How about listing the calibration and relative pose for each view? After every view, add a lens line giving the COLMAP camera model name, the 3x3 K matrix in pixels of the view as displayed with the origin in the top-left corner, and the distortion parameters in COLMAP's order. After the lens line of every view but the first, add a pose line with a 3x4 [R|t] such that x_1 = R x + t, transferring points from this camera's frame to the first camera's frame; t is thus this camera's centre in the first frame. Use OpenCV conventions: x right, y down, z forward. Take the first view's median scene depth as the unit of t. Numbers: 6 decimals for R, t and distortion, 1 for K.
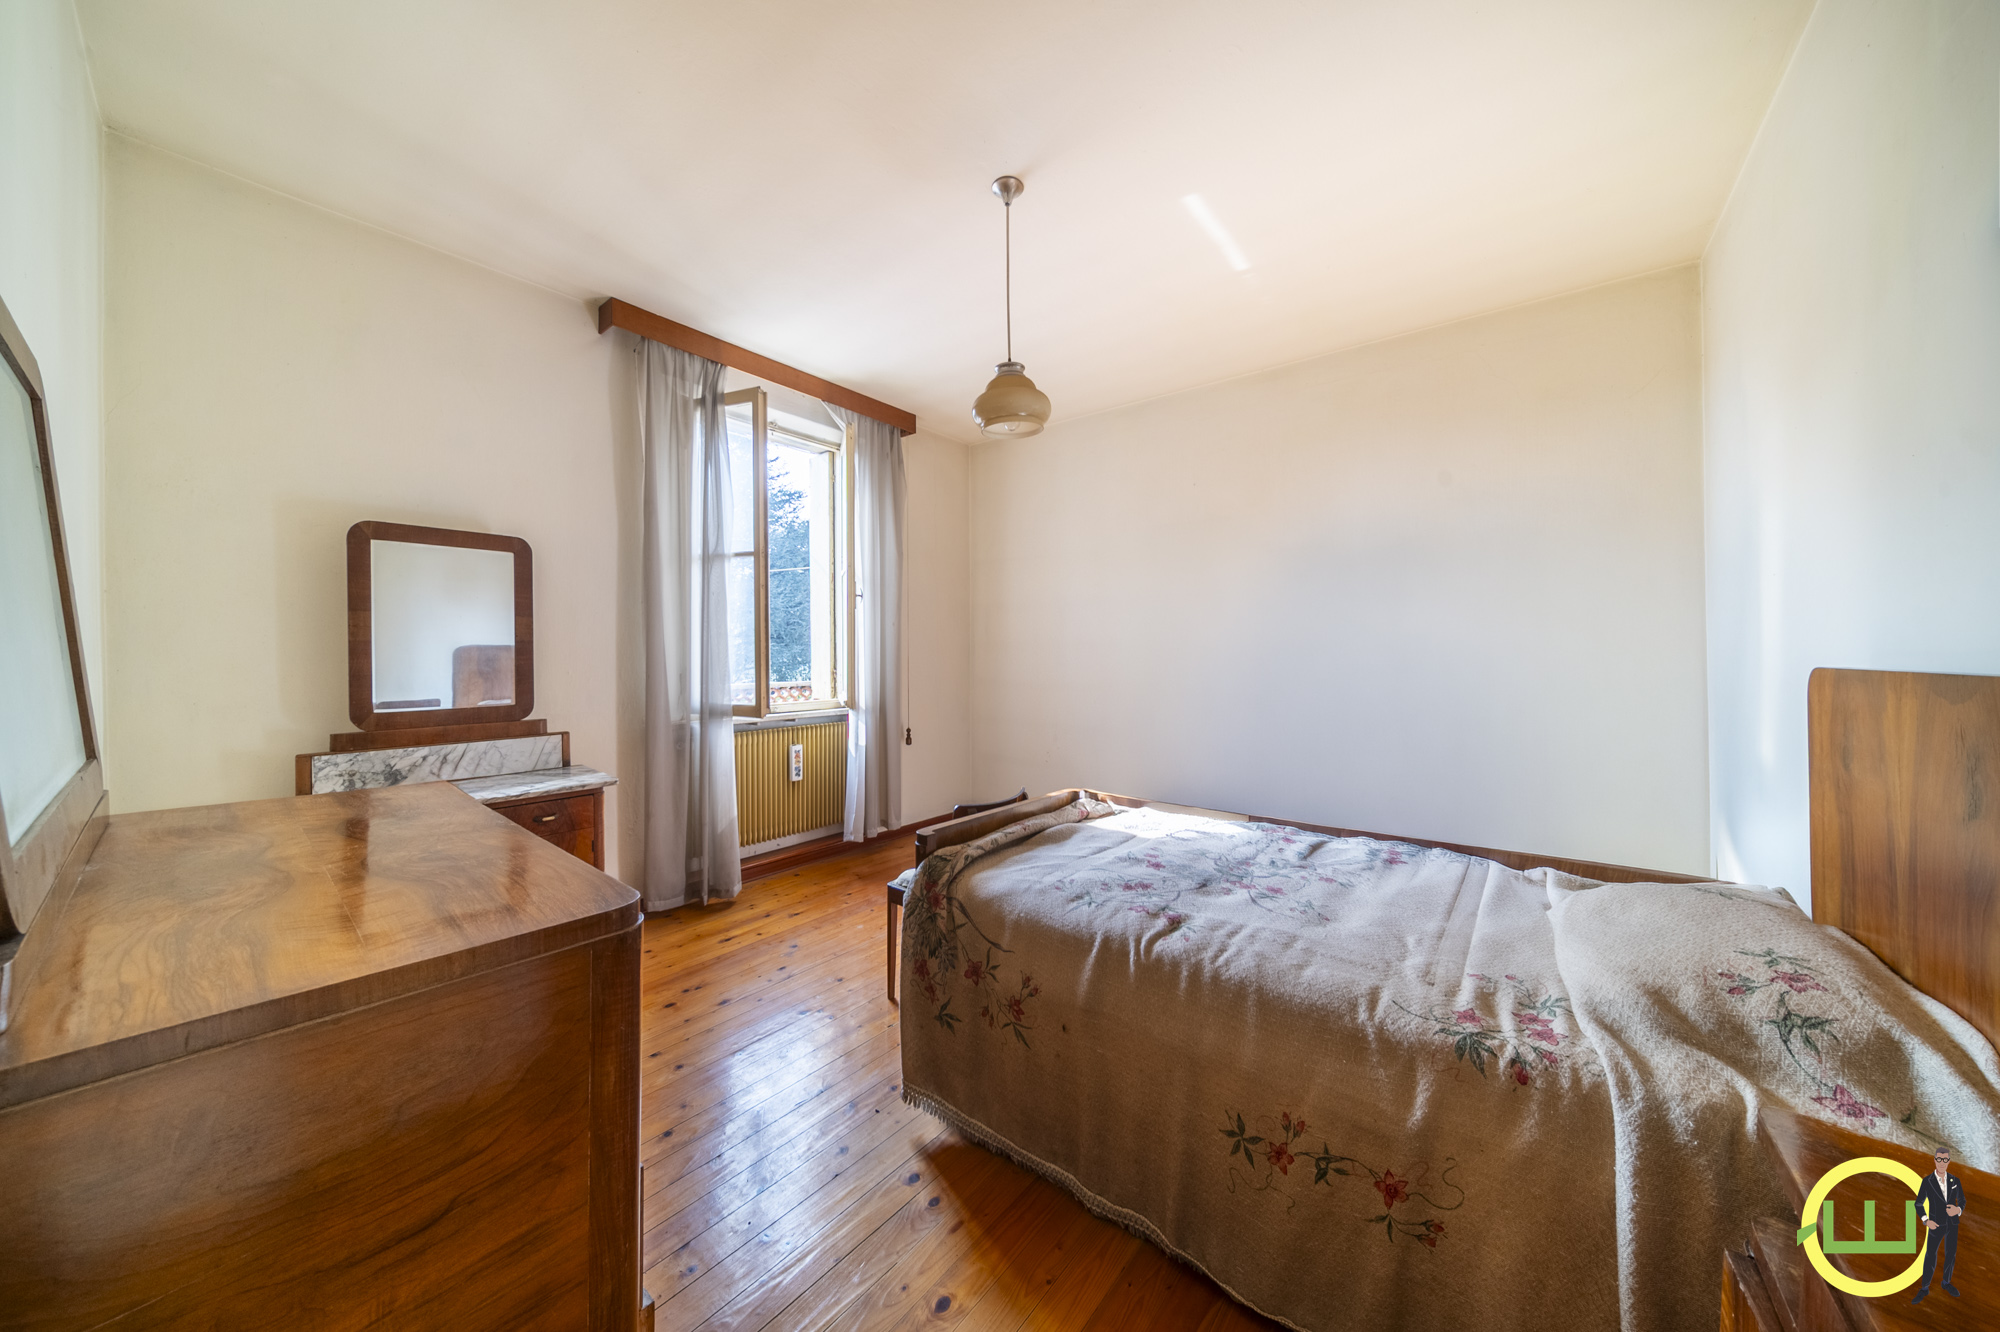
lens RADIAL K [[615.5, 0, 1006.5], [0, 615.5, 653.9], [0, 0, 1]] dist [-0.002363, -0.000069]
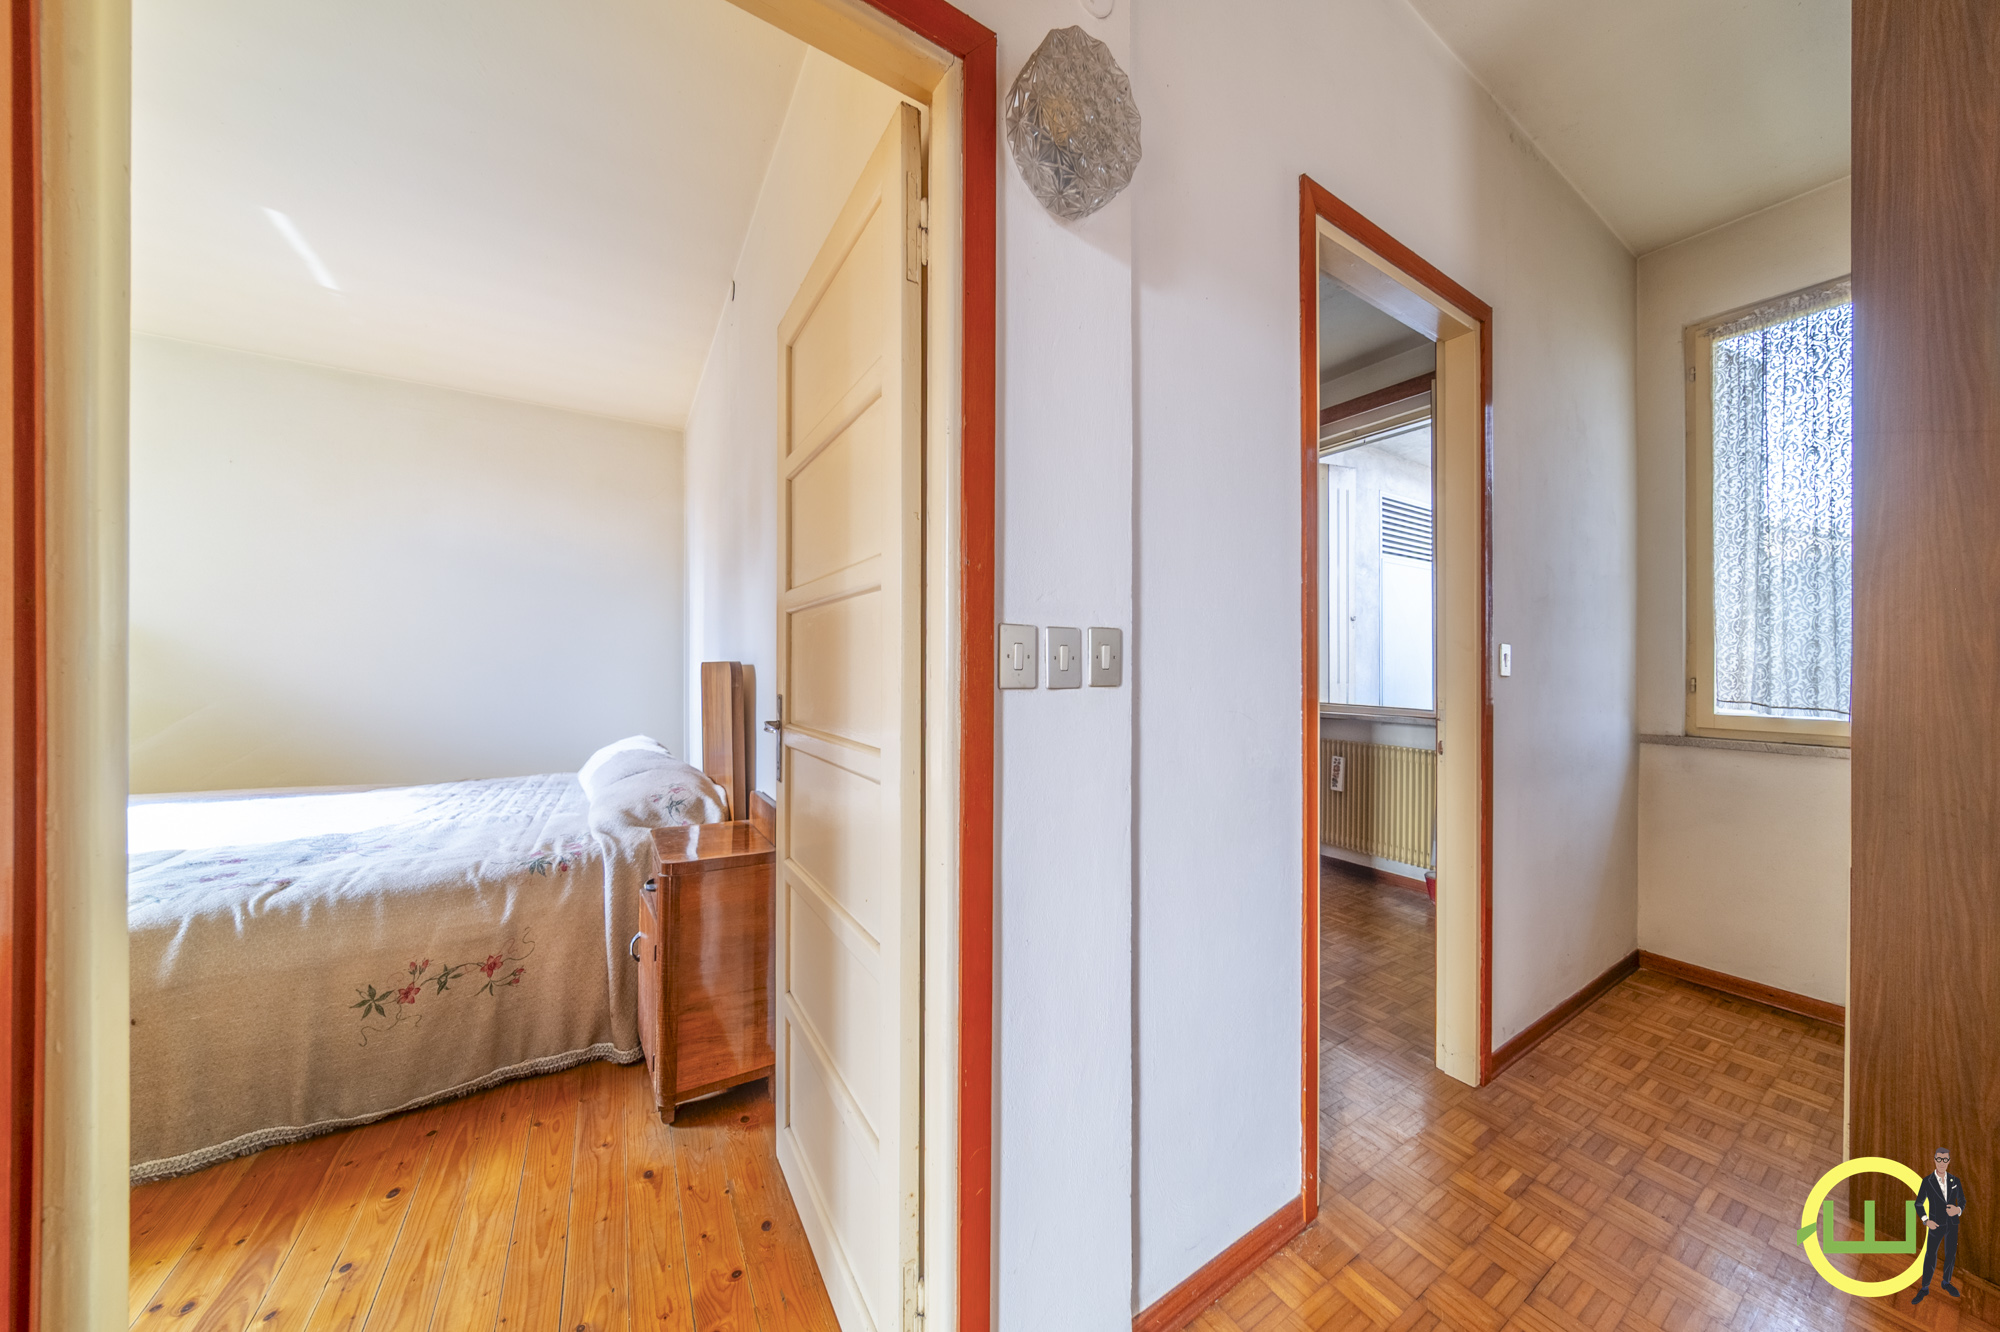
lens RADIAL K [[615.5, 0, 1006.5], [0, 615.5, 653.9], [0, 0, 1]] dist [-0.002363, -0.000069]
pose [[0.291620, 0.006202, 0.956514, -0.563828], [0.018589, 0.999753, -0.012149, 0.052034], [-0.956354, 0.021323, 0.291433, -0.839780]]
